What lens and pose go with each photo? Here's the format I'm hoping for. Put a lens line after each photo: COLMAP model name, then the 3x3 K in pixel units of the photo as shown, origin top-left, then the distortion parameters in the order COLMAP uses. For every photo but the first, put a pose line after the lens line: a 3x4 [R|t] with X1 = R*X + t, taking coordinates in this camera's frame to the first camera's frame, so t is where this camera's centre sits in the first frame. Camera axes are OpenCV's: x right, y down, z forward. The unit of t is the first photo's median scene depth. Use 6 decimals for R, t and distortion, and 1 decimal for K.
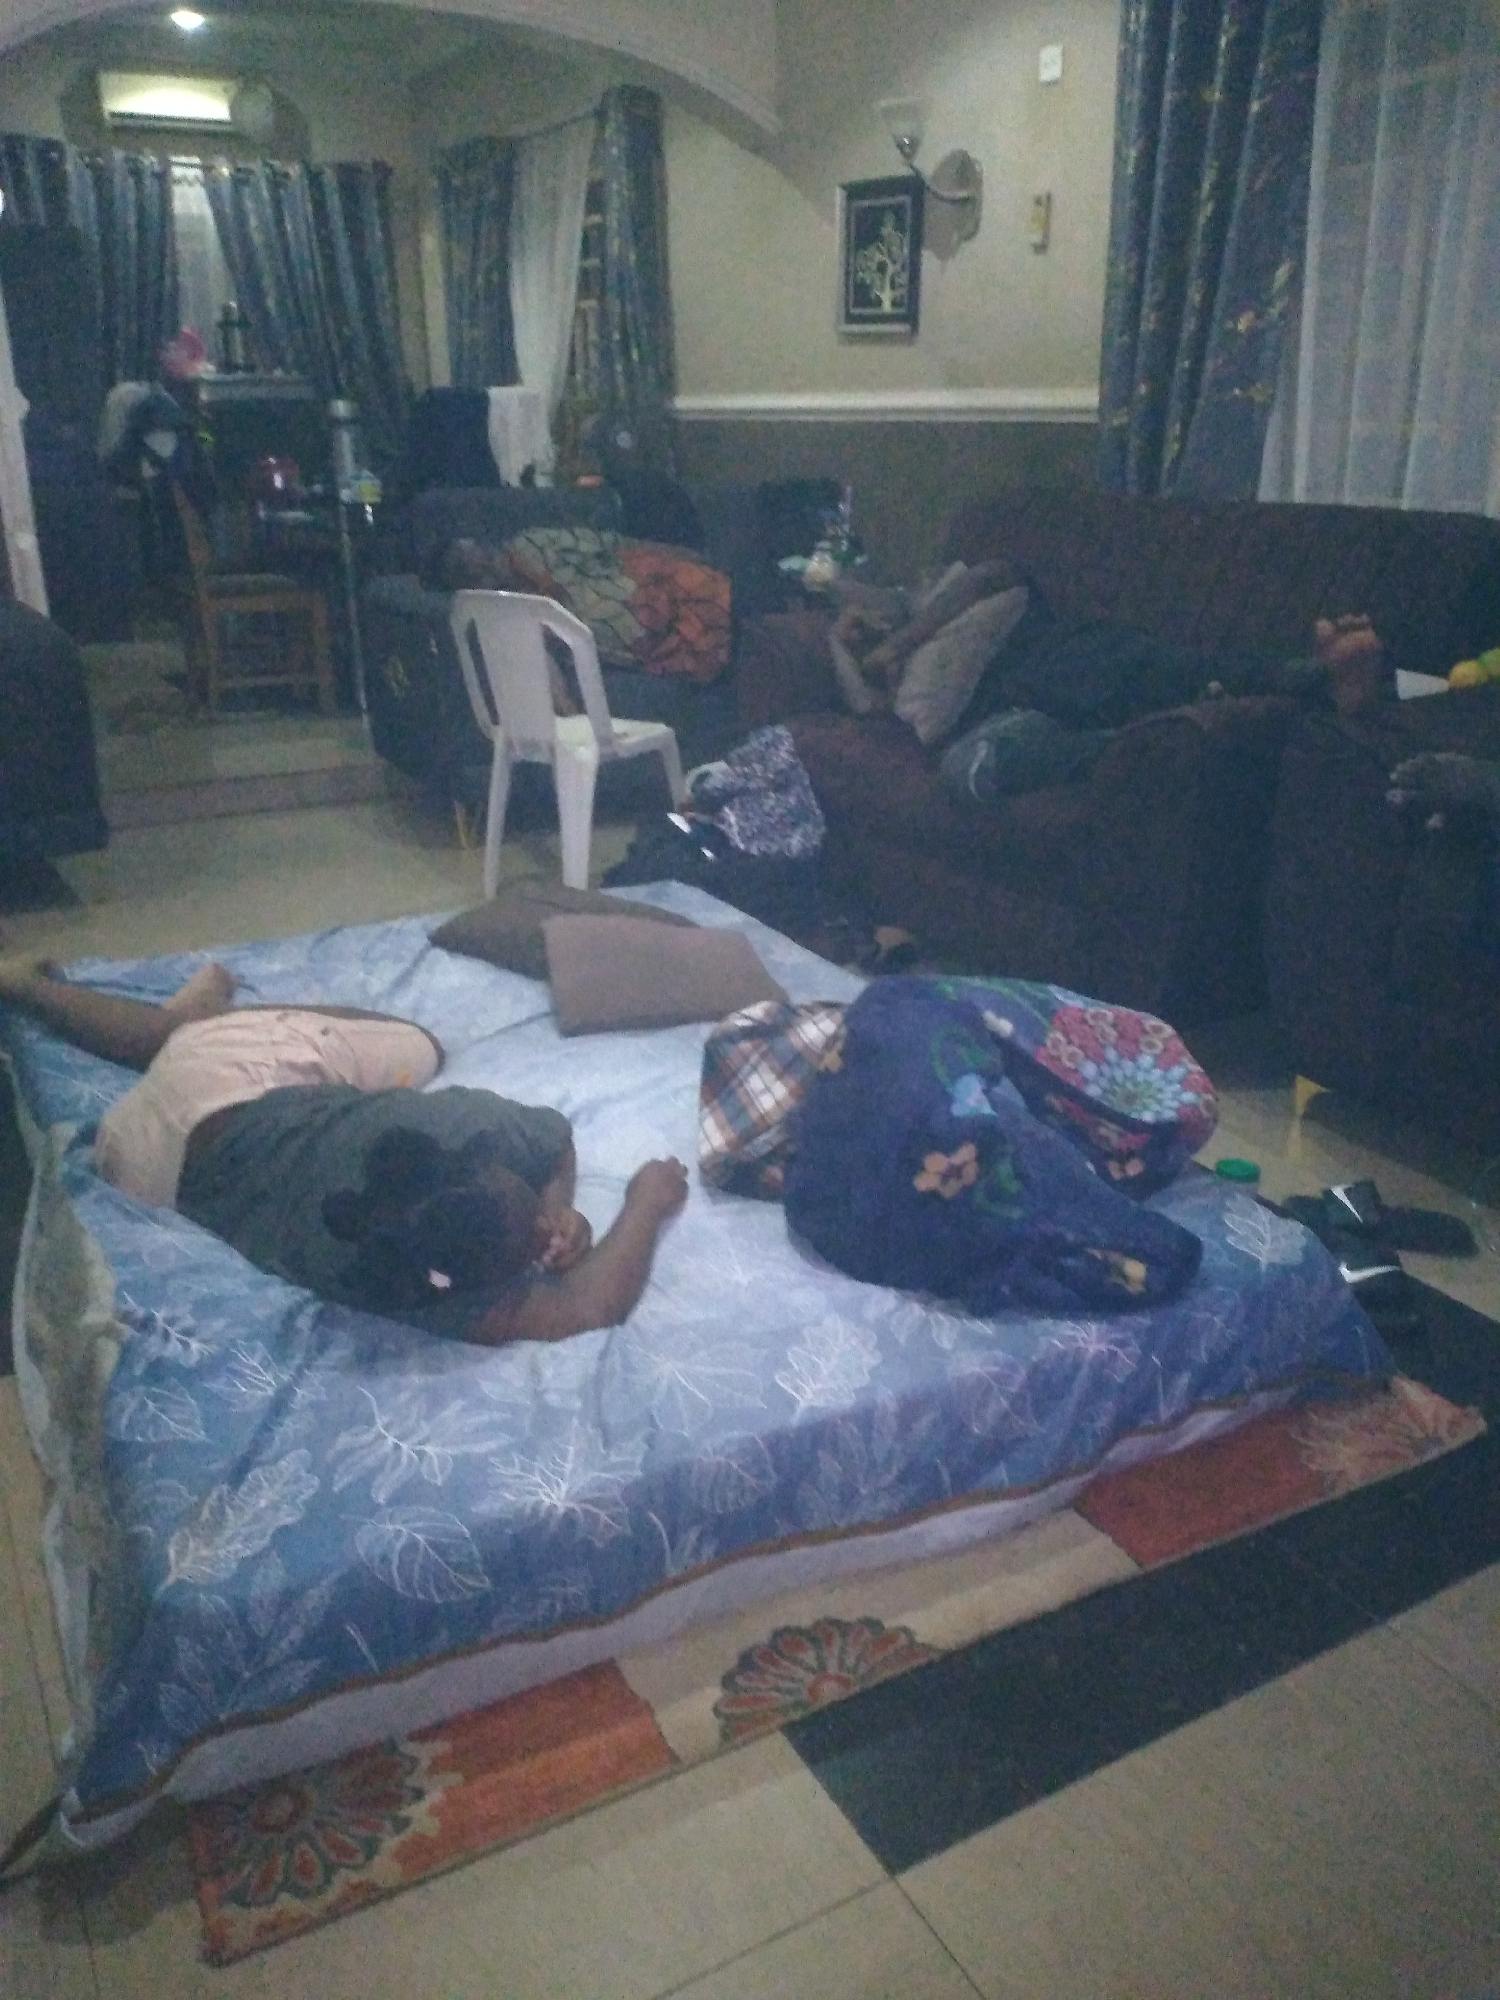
lens RADIAL K [[1551.4, 0, 750.0], [0, 1551.4, 1000.0], [0, 0, 1]] dist [0.147879, -0.256772]
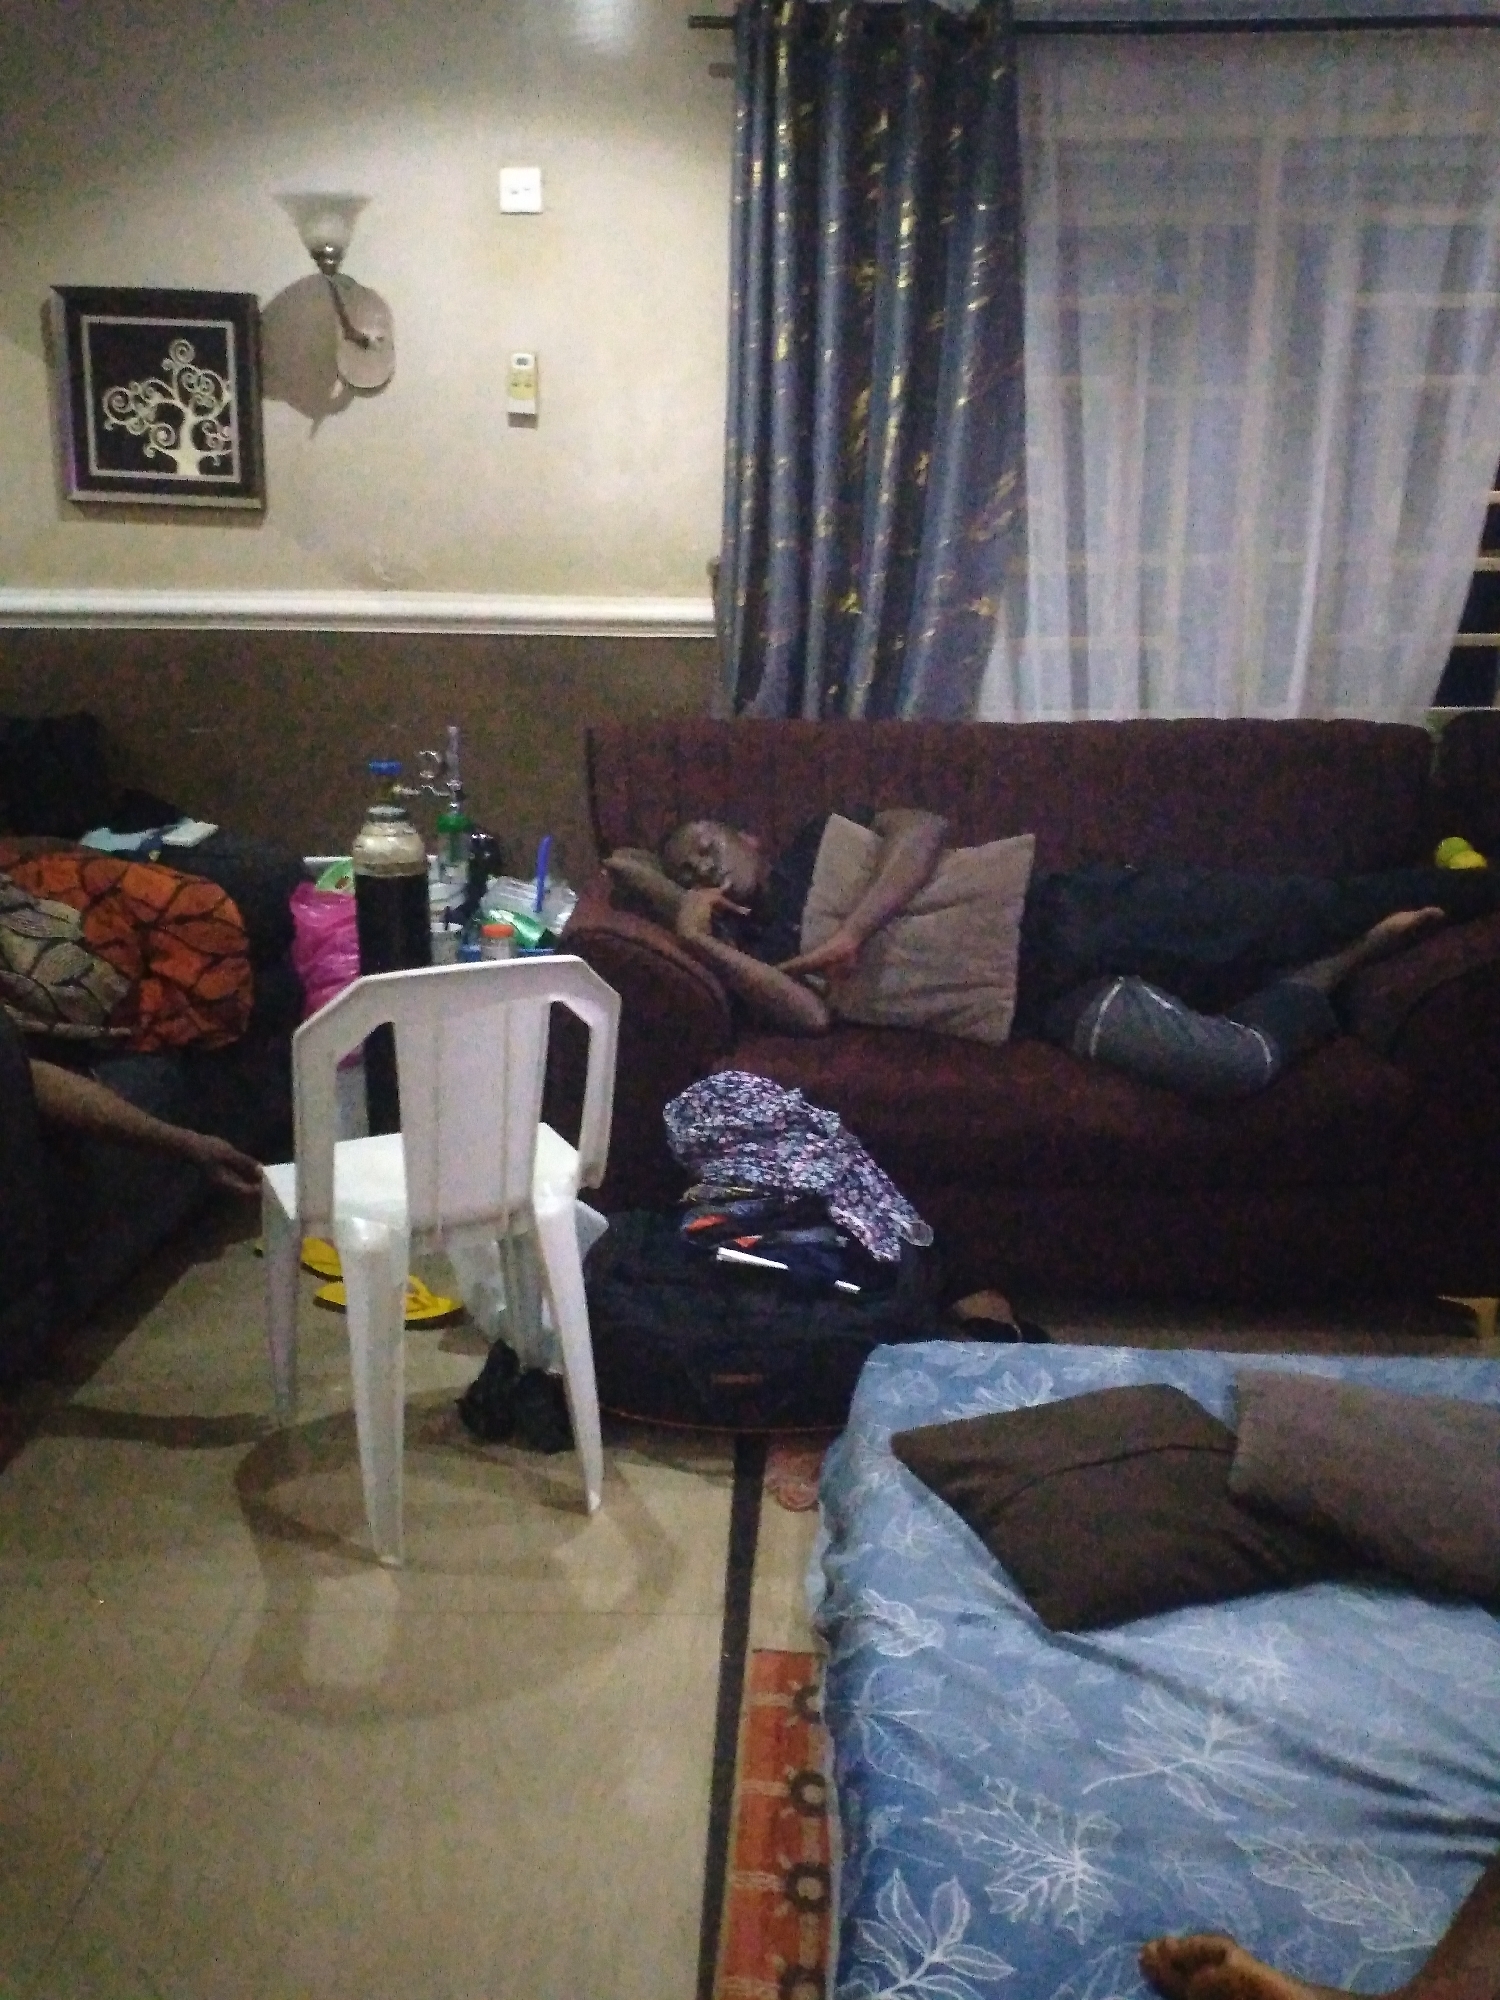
lens RADIAL K [[1551.4, 0, 750.0], [0, 1551.4, 1000.0], [0, 0, 1]] dist [0.147879, -0.256772]
pose [[0.478857, -0.200913, 0.854593, -0.444017], [0.303910, 0.951207, 0.053336, -0.192367], [-0.823611, 0.234179, 0.516552, 0.523214]]
